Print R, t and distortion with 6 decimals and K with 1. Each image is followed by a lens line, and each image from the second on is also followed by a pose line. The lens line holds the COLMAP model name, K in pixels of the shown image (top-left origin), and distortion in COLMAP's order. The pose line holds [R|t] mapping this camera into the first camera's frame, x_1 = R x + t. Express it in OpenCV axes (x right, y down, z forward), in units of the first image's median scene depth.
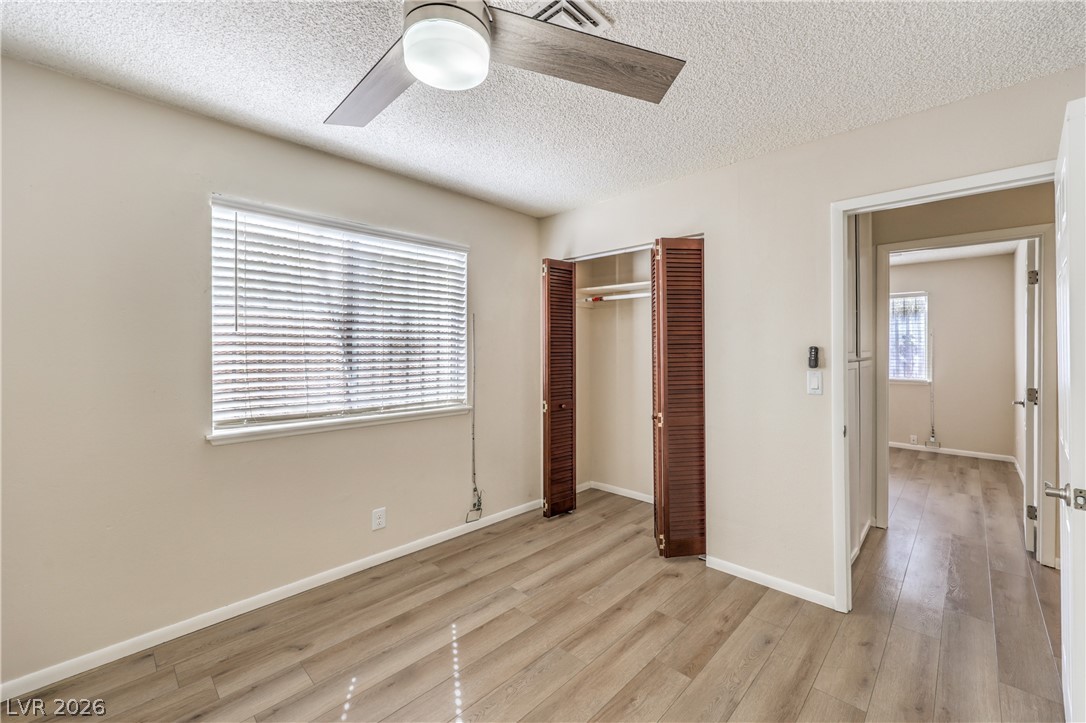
lens RADIAL K [[437.4, 0, 539.9], [0, 437.4, 353.5], [0, 0, 1]] dist [-0.003926, 0.001274]
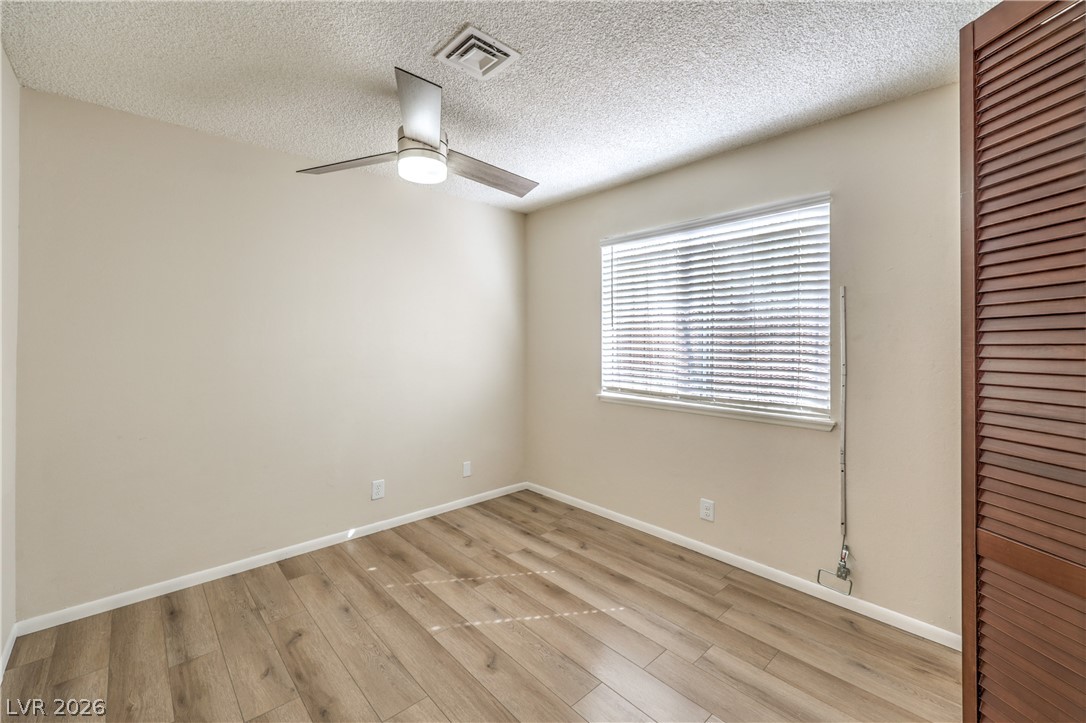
lens RADIAL K [[437.4, 0, 525.3], [0, 437.4, 346.7], [0, 0, 1]] dist [-0.003926, 0.001274]
pose [[-0.058267, 0.012238, -0.998226, 0.734112], [-0.011418, 0.999851, 0.012924, -0.001056], [0.998236, 0.012151, -0.058119, 0.729851]]
